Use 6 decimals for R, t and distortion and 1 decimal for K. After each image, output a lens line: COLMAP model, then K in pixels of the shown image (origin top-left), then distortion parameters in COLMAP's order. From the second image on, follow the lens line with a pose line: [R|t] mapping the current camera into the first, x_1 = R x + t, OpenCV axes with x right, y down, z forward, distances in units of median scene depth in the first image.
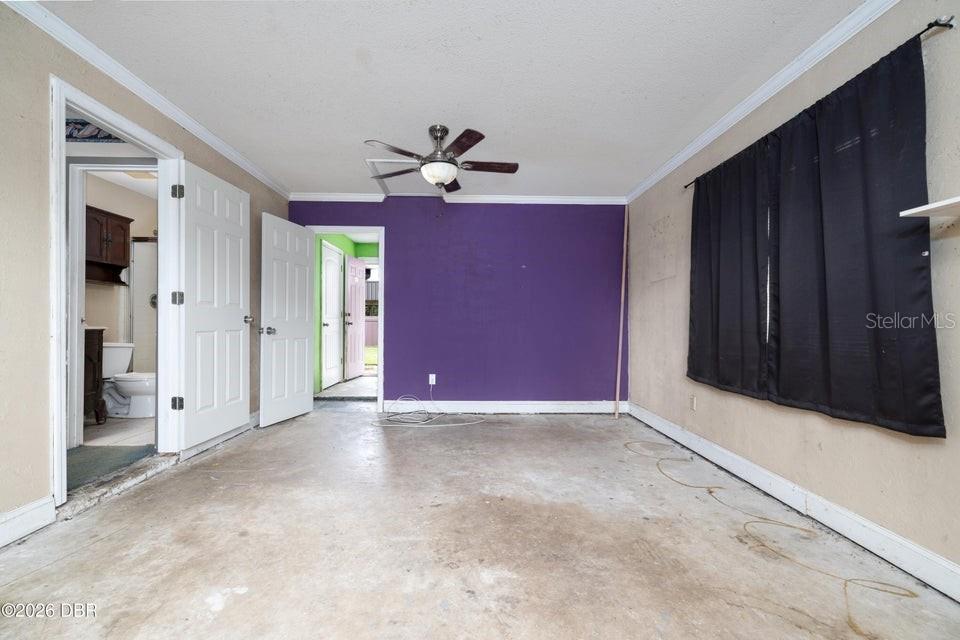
lens RADIAL K [[408.0, 0, 478.6], [0, 408.0, 320.8], [0, 0, 1]] dist [0.000778, 0.000125]
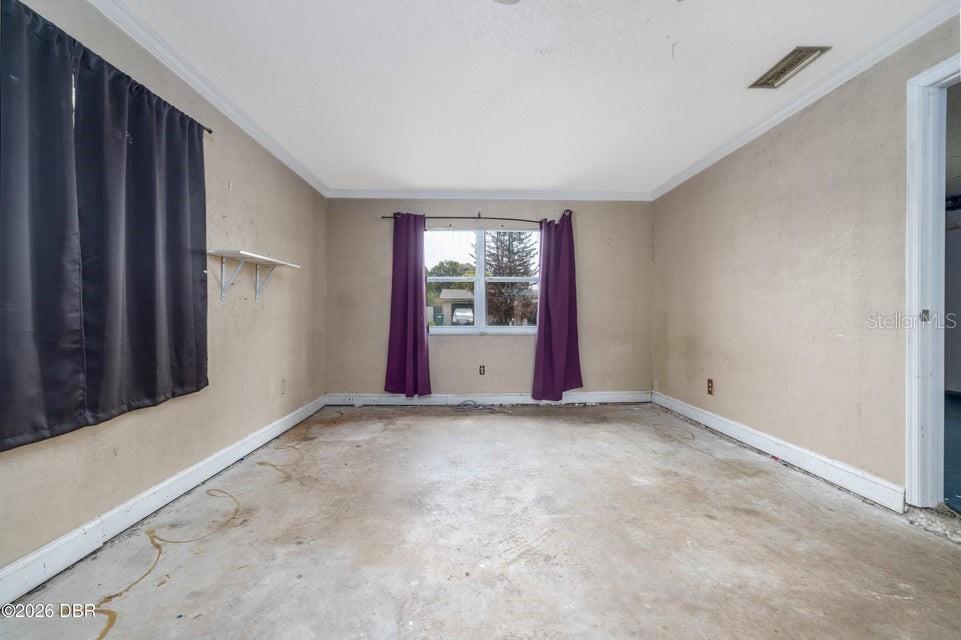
lens RADIAL K [[408.5, 0, 479.1], [0, 408.5, 320.8], [0, 0, 1]] dist [0.000778, 0.000125]
pose [[-0.999974, -0.007013, -0.001349, 0.032596], [-0.007027, 0.999919, 0.010629, -0.000122], [0.001274, 0.010639, -0.999943, 1.878152]]
